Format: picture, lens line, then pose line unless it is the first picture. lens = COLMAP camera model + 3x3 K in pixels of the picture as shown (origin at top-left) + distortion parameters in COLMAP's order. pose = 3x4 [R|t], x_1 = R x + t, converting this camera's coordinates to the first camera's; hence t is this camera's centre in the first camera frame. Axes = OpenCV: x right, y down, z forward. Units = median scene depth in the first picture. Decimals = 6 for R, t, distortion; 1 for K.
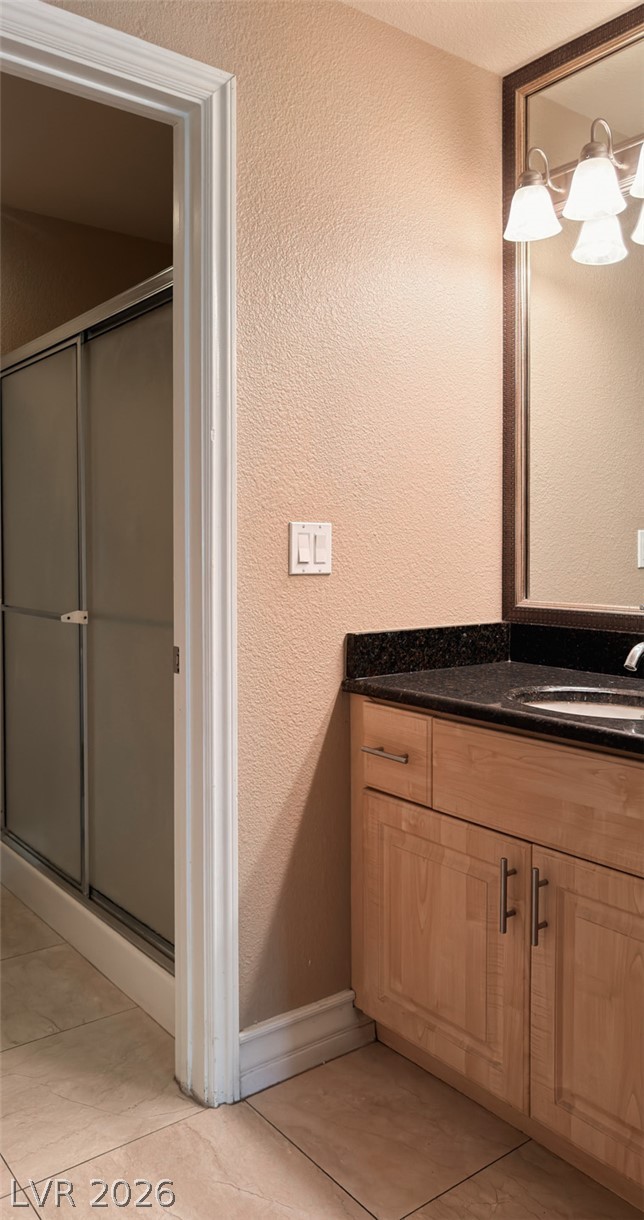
lens RADIAL K [[921.9, 0, 322.0], [0, 921.9, 610.0], [0, 0, 1]] dist [-0.015086, 0.057956]
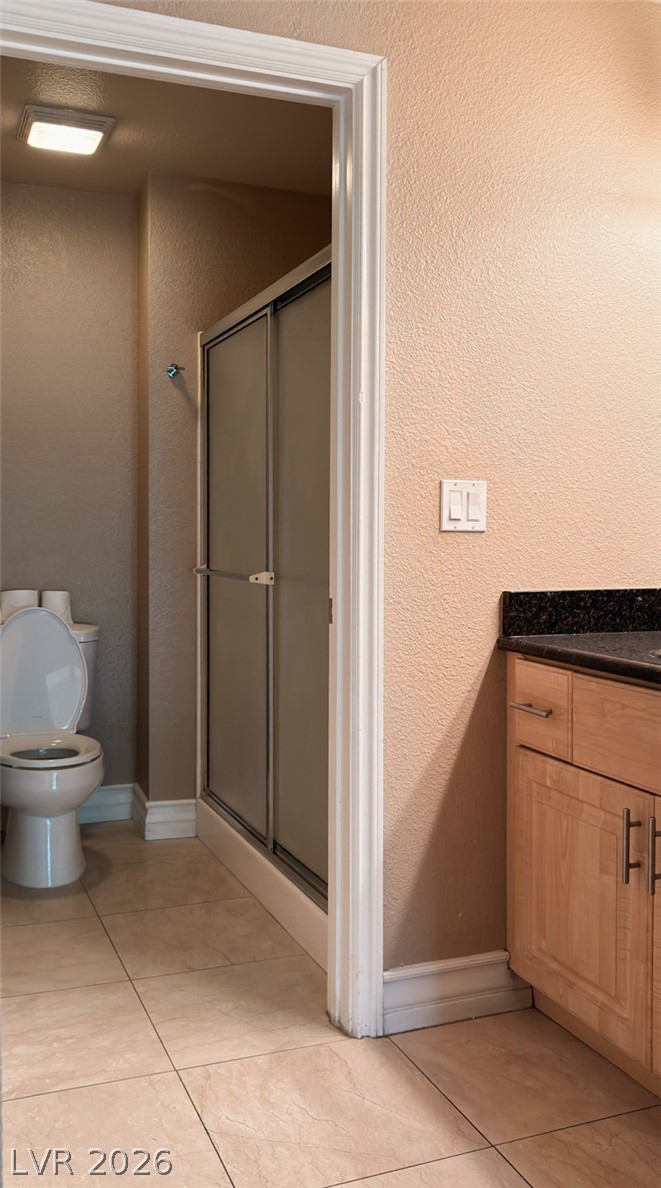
lens RADIAL K [[1068.5, 0, 353.0], [0, 1068.5, 598.9], [0, 0, 1]] dist [0.014119, 0.004830]
pose [[0.968584, 0.016731, -0.248123, 0.165854], [-0.017731, 0.999841, -0.001798, 0.040710], [0.248054, 0.006142, 0.968727, -0.177419]]
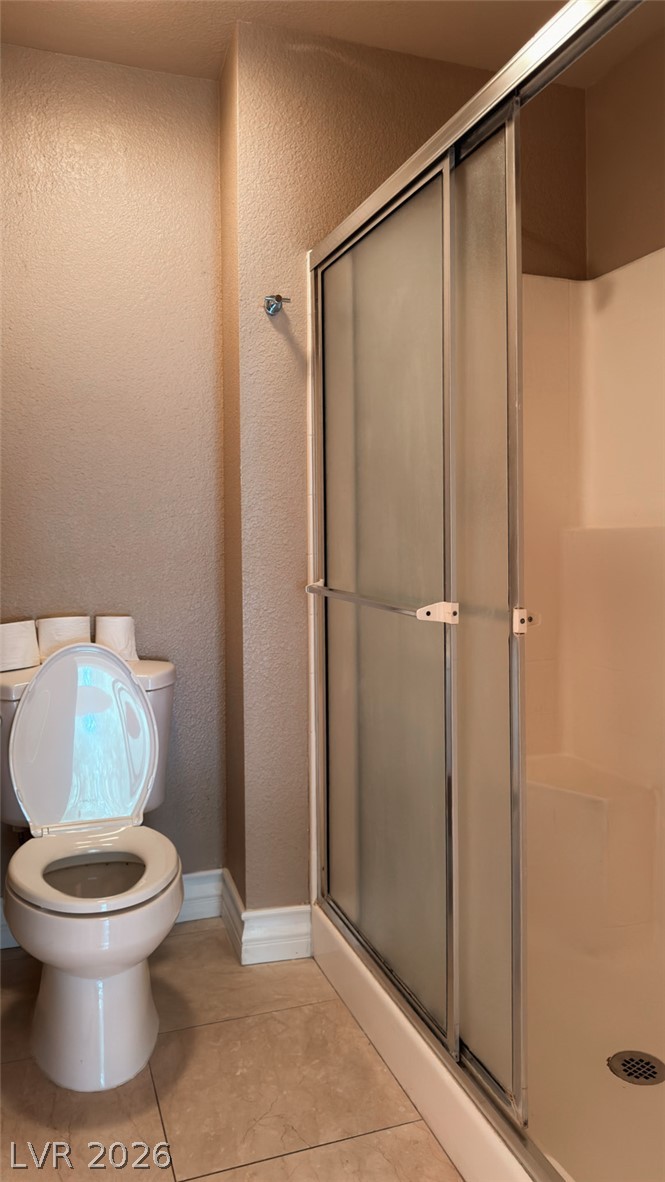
lens RADIAL K [[891.3, 0, 336.2], [0, 891.3, 556.7], [0, 0, 1]] dist [0.000287, -0.000594]
pose [[0.952662, -0.004948, -0.303991, -0.193510], [-0.001505, 0.999779, -0.020991, -0.021877], [0.304028, 0.020455, 0.952444, 0.519699]]
